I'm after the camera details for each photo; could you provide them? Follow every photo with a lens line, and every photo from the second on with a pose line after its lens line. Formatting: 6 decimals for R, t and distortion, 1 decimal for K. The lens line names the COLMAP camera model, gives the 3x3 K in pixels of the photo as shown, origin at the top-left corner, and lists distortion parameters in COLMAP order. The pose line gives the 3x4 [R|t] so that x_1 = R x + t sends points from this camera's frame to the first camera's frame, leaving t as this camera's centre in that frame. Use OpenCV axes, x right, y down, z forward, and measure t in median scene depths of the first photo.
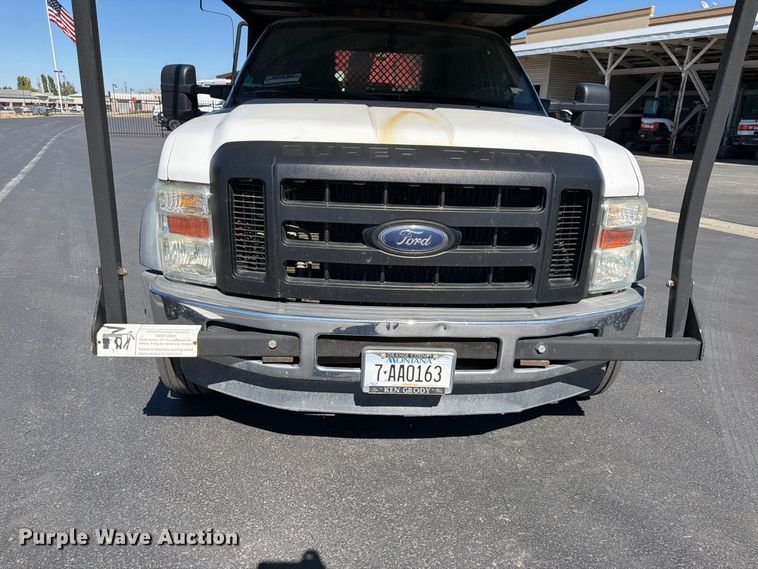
lens RADIAL K [[531.1, 0, 378.2], [0, 531.1, 288.1], [0, 0, 1]] dist [0.038225, -0.035929]
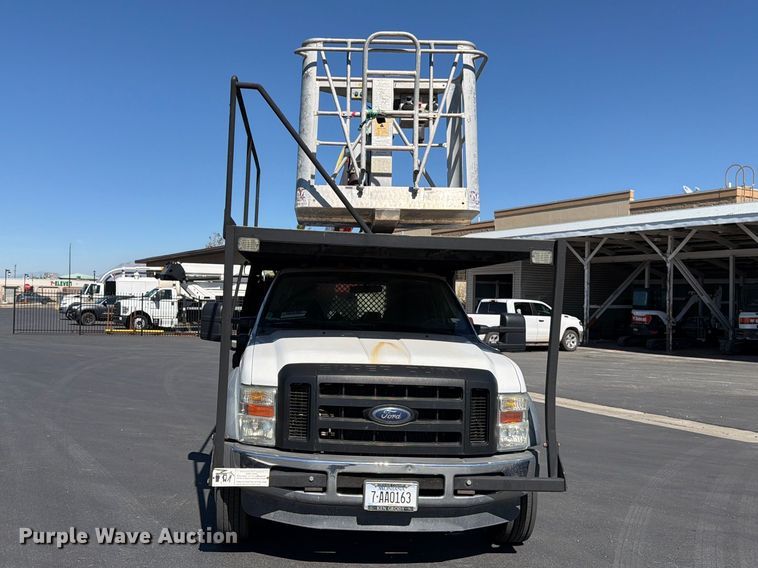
lens RADIAL K [[685.6, 0, 349.9], [0, 685.6, 282.3], [0, 0, 1]] dist [0.063957, -0.087303]
pose [[0.999425, -0.002568, 0.033819, -0.135632], [0.013758, 0.942104, -0.335038, 0.231895], [-0.031001, 0.335310, 0.941598, -1.196602]]
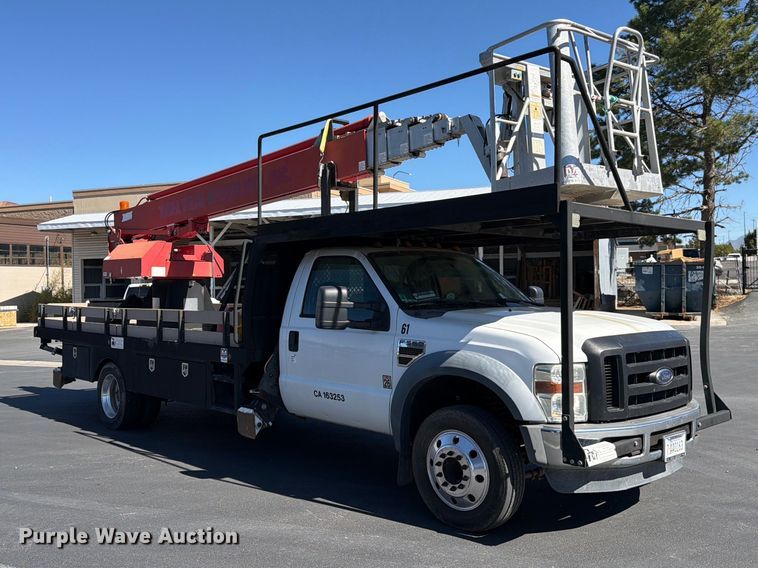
lens RADIAL K [[685.6, 0, 352.0], [0, 685.6, 283.9], [0, 0, 1]] dist [0.063957, -0.087303]
pose [[0.779585, -0.032876, 0.625433, -2.197247], [0.225833, 0.946196, -0.231759, -0.073400], [-0.584163, 0.321919, 0.745065, -0.340472]]
